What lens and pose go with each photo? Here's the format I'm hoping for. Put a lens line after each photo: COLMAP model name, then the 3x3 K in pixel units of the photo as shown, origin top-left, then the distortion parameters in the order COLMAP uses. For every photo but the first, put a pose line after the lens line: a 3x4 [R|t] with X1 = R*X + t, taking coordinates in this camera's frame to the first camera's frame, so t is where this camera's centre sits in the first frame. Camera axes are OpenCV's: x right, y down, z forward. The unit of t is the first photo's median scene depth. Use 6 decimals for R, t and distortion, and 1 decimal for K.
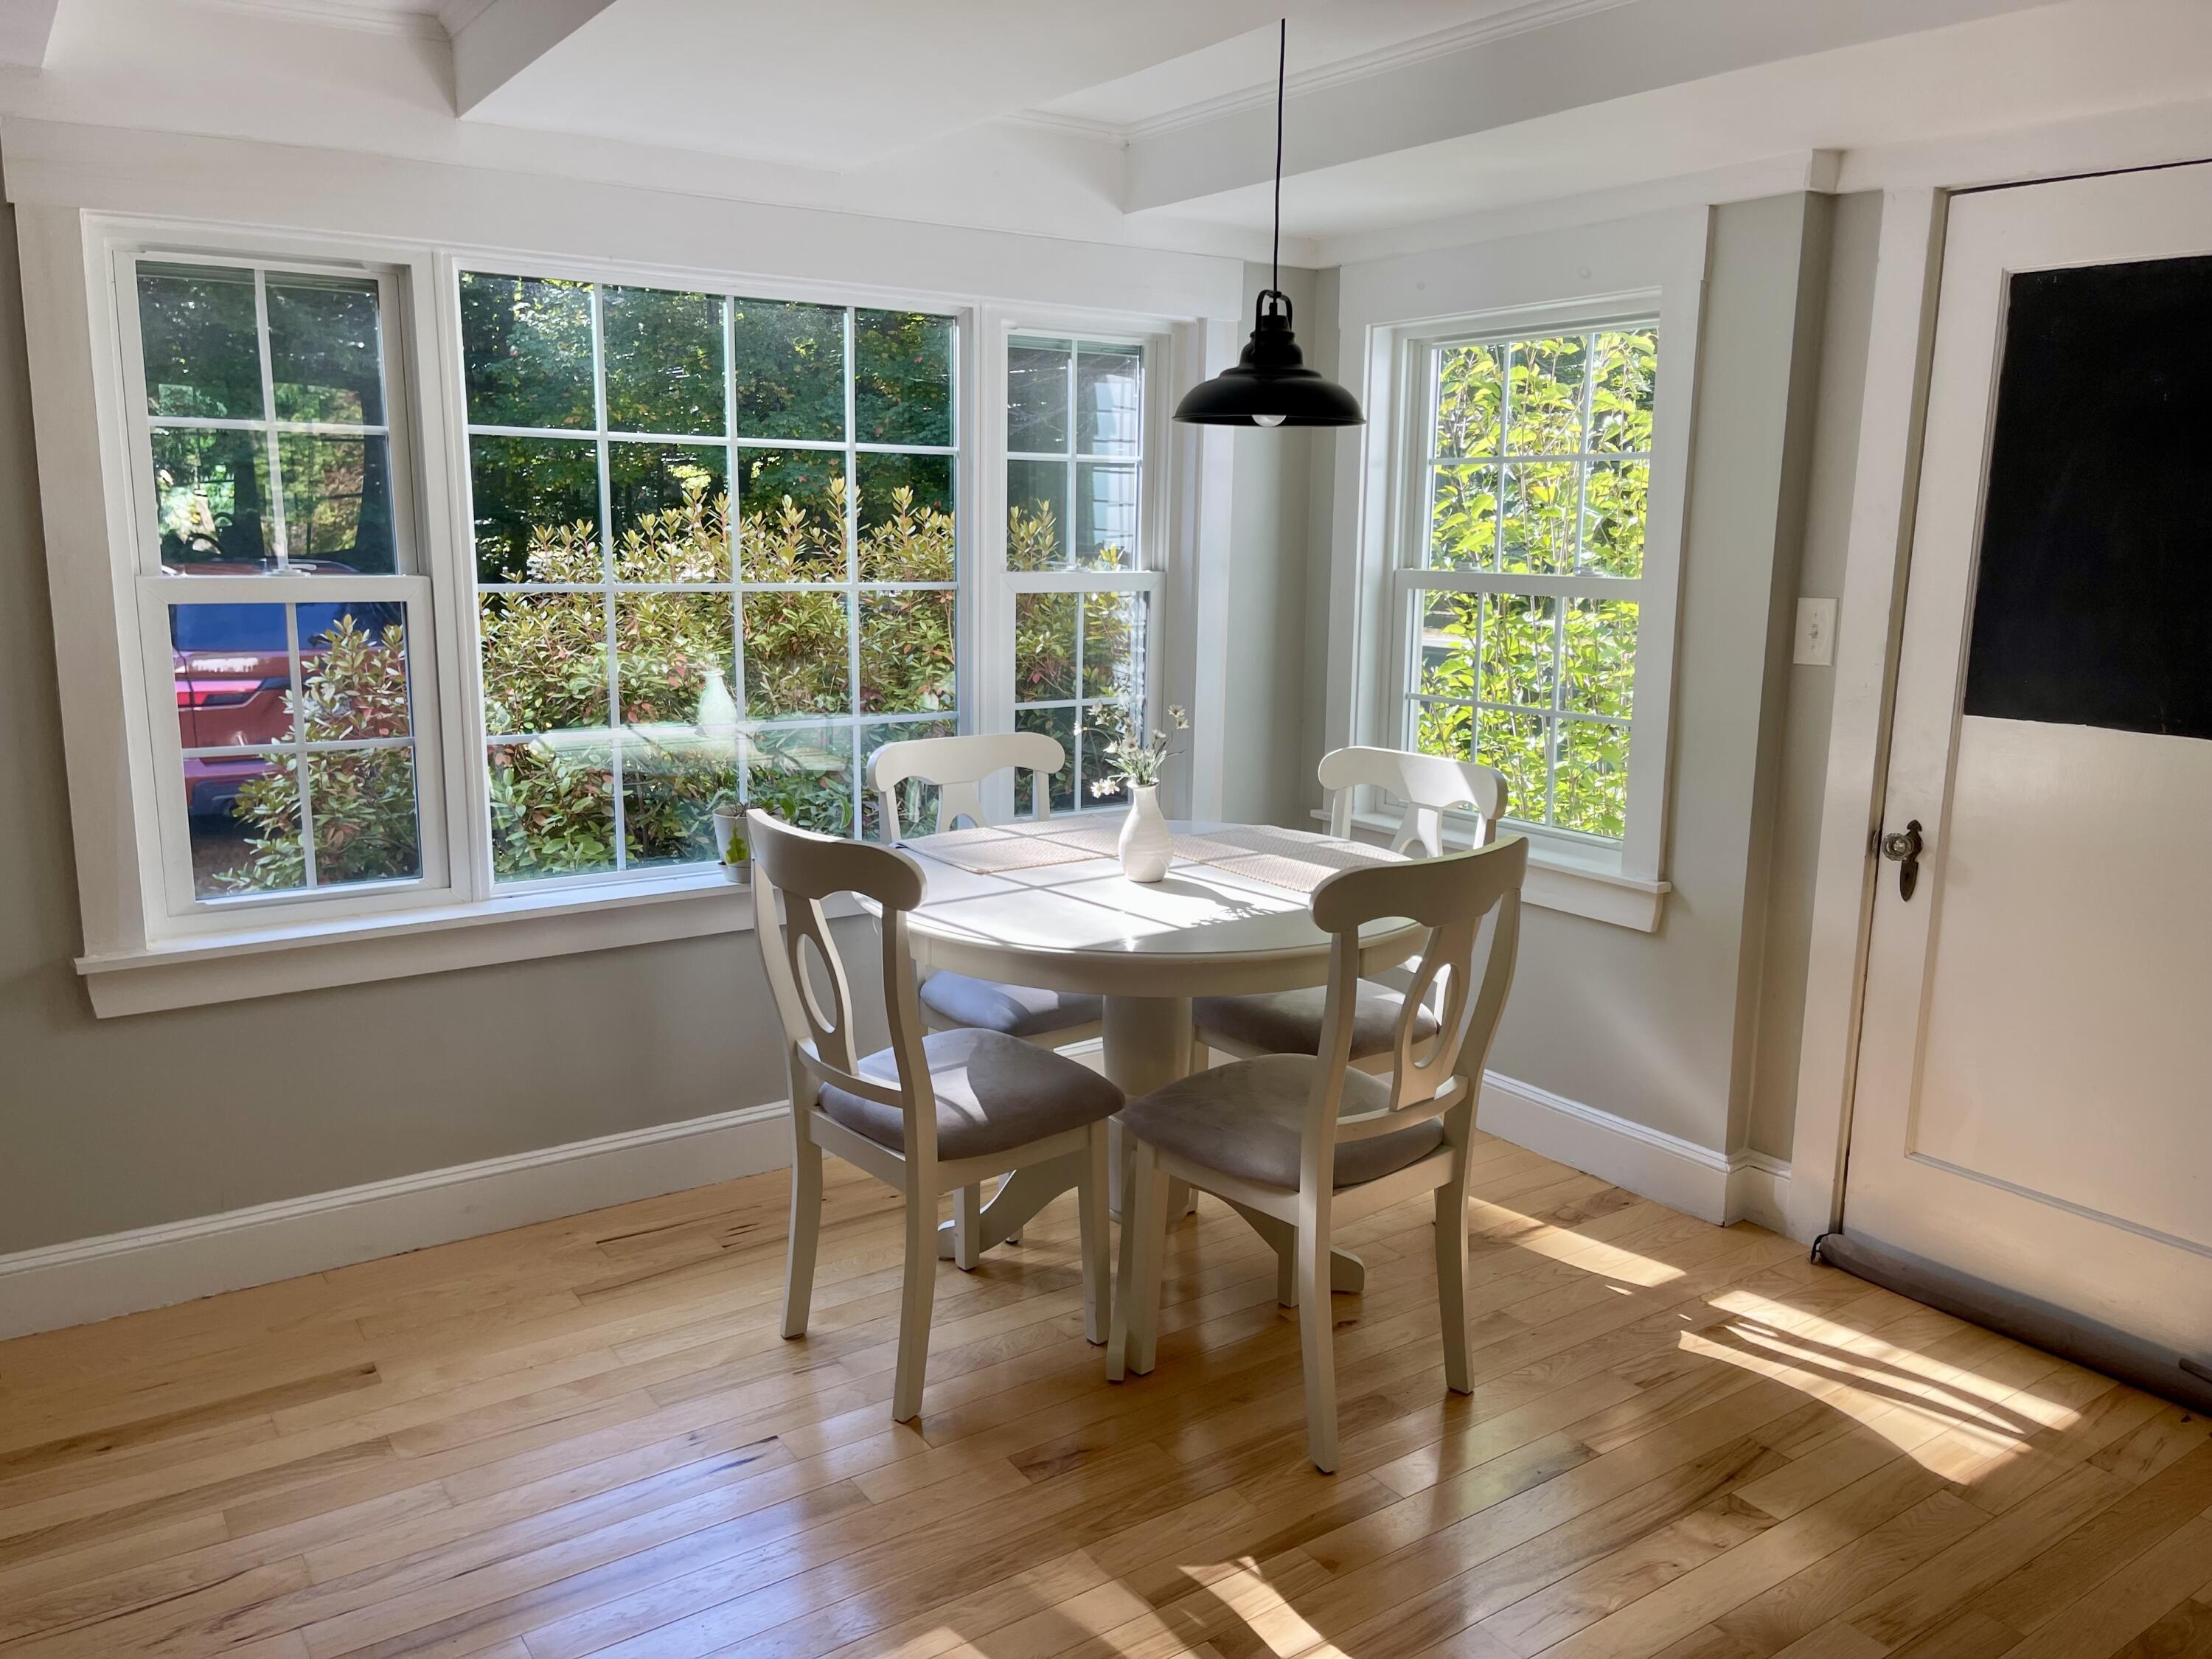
lens RADIAL K [[1660.5, 0, 1107.8], [0, 1660.5, 818.0], [0, 0, 1]] dist [0.051133, -0.013194]
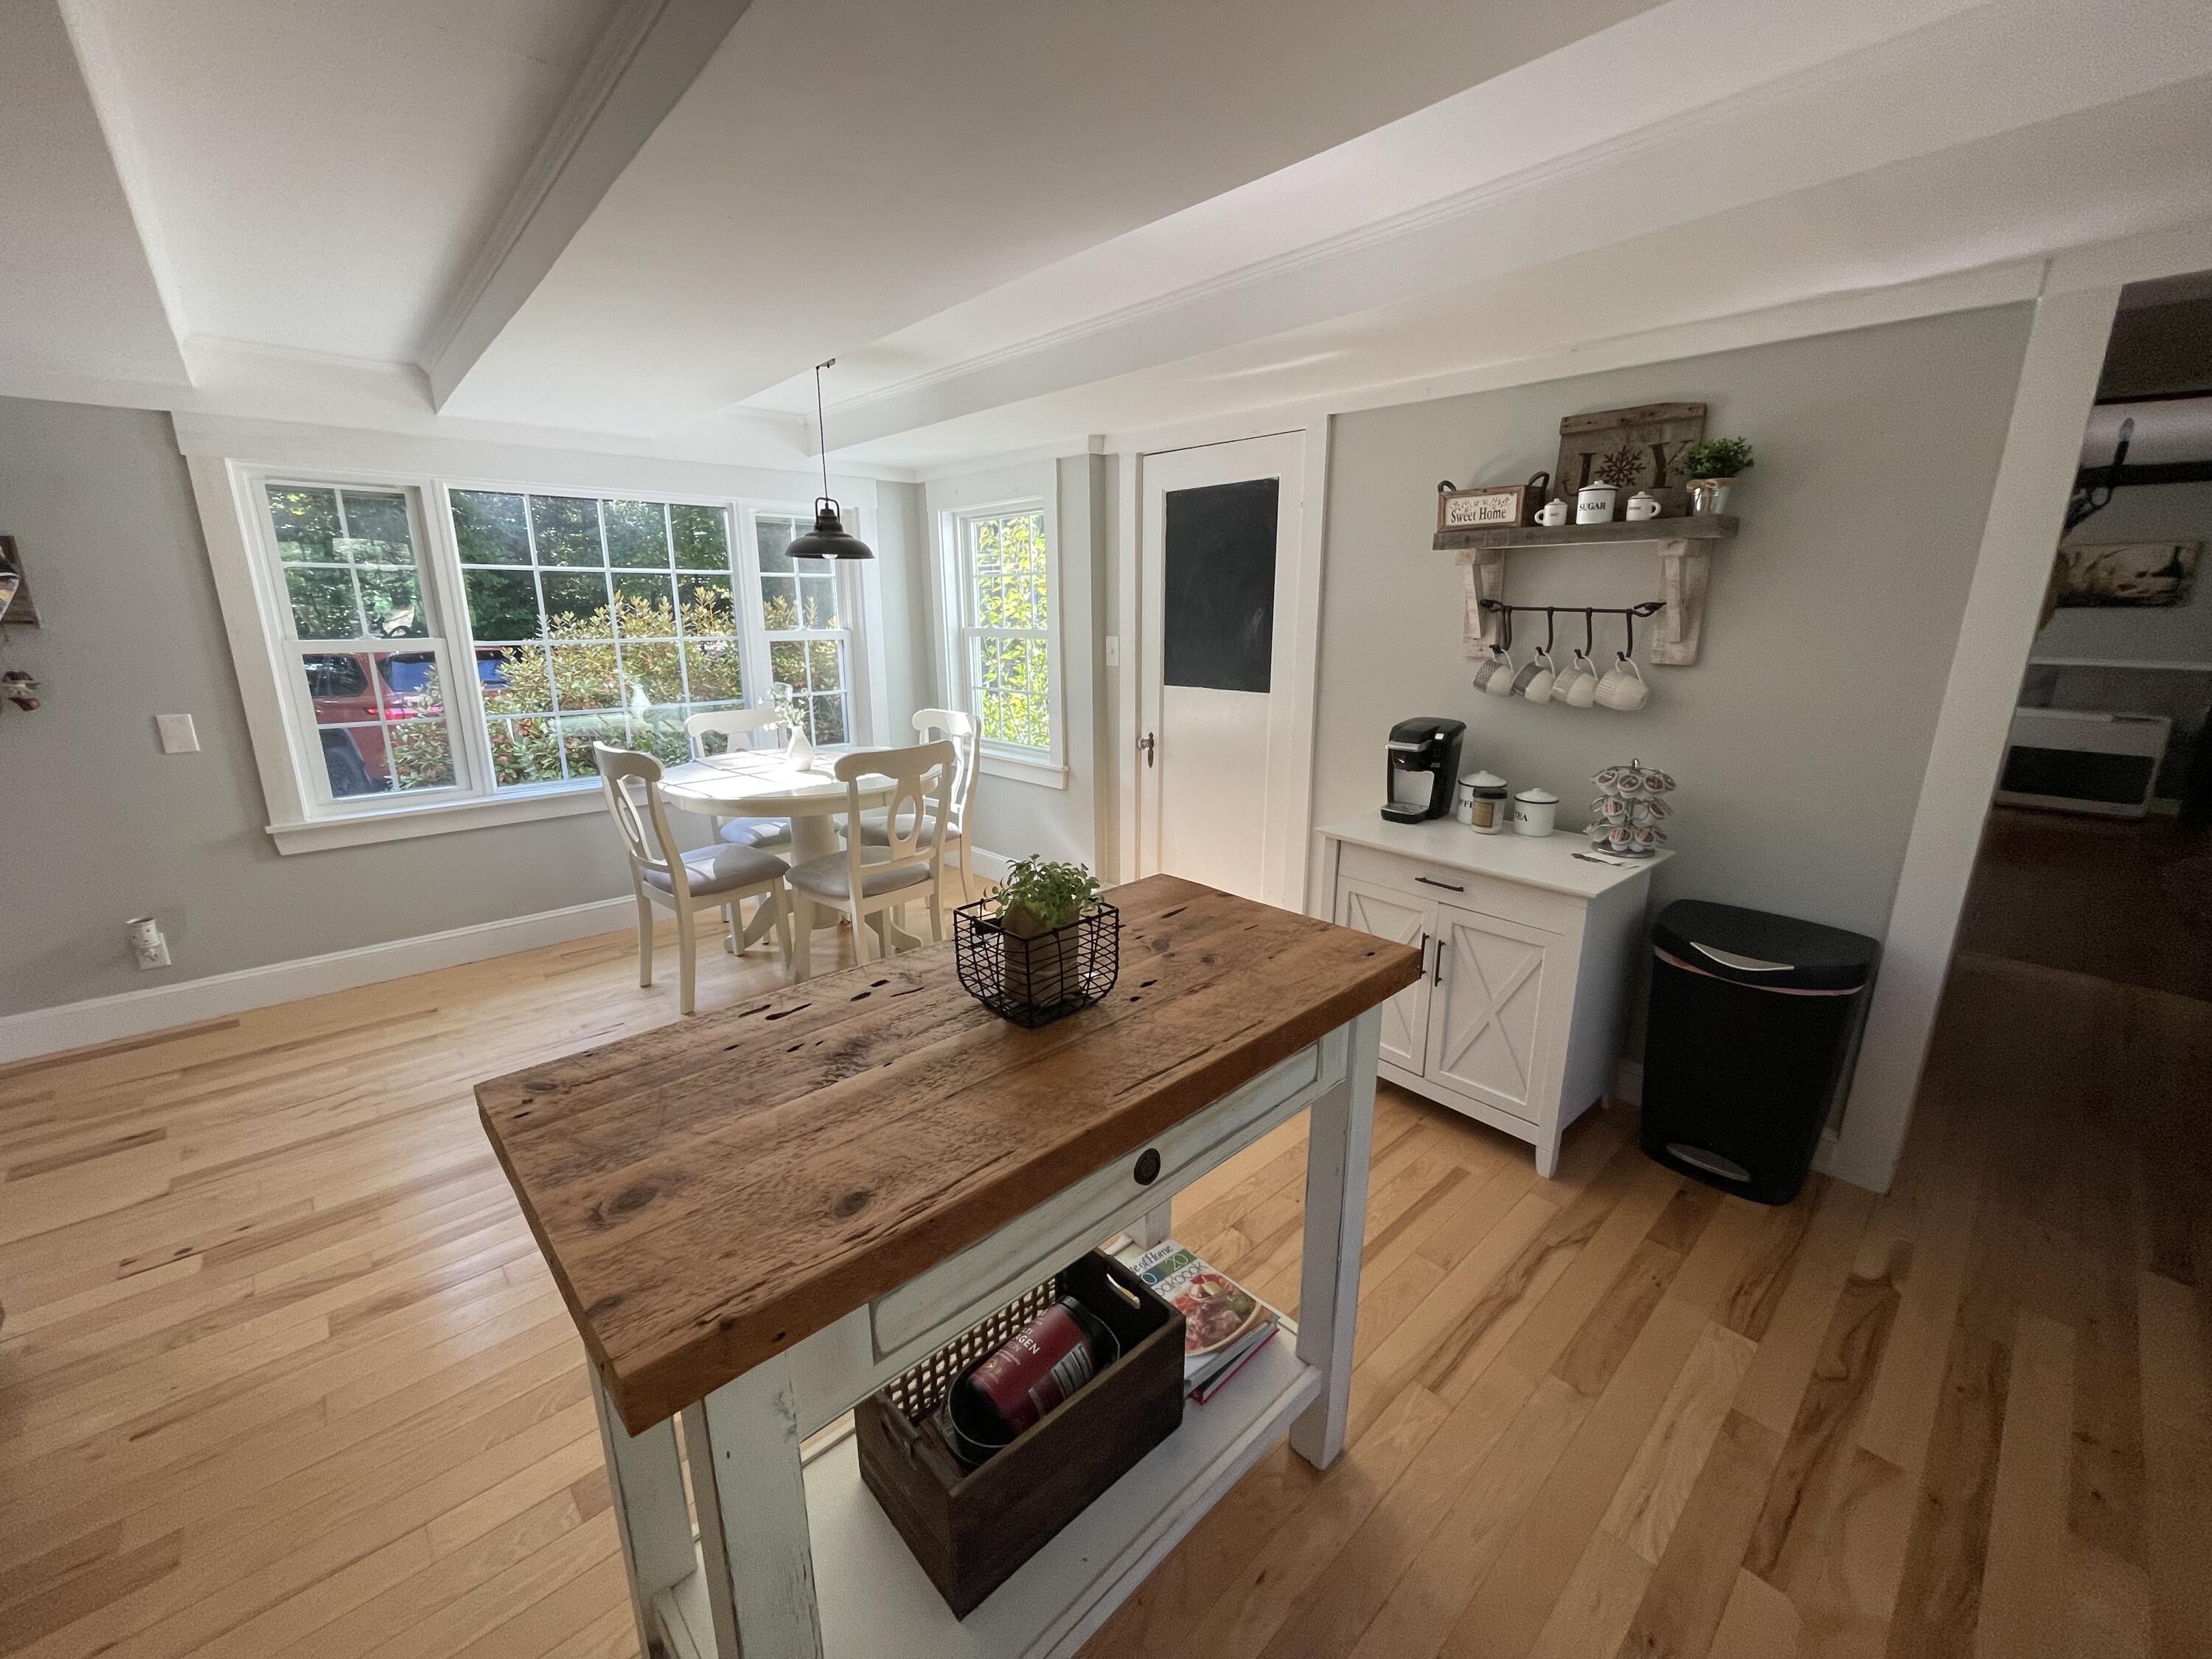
lens RADIAL K [[890.4, 0, 1111.0], [0, 890.4, 825.1], [0, 0, 1]] dist [0.000981, -0.000232]
pose [[0.991138, -0.047195, 0.124166, 0.272422], [0.039777, 0.997311, 0.061556, 0.051933], [-0.126737, -0.056072, 0.990350, -0.211995]]
